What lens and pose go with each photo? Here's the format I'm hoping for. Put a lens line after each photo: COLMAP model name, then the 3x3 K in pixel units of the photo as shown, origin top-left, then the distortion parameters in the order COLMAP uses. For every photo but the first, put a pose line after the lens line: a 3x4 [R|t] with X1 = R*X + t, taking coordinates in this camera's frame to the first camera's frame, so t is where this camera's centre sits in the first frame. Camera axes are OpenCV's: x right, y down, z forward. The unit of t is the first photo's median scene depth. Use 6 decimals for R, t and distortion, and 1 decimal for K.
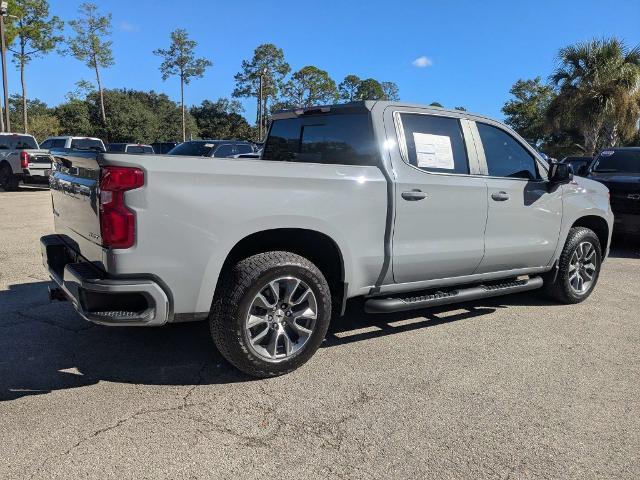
lens RADIAL K [[518.8, 0, 320.0], [0, 518.8, 240.0], [0, 0, 1]] dist [0.066600, -0.100630]
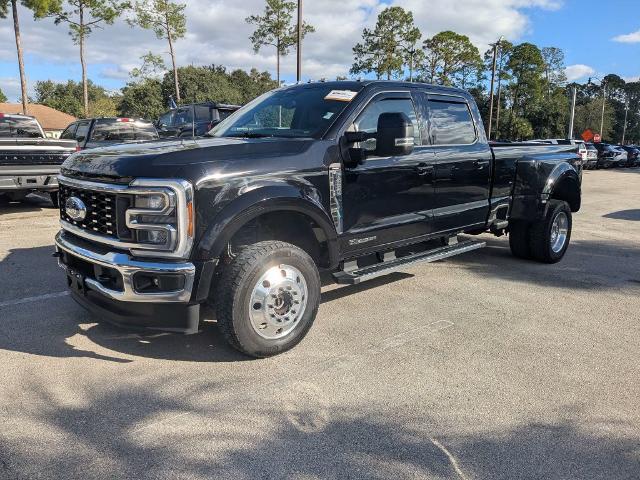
lens RADIAL K [[518.8, 0, 320.0], [0, 518.8, 240.0], [0, 0, 1]] dist [0.066600, -0.100630]
pose [[0.961945, 0.040617, -0.270206, 0.026111], [-0.033870, 0.998988, 0.029590, -0.026185], [0.271134, -0.019312, 0.962348, 0.162344]]
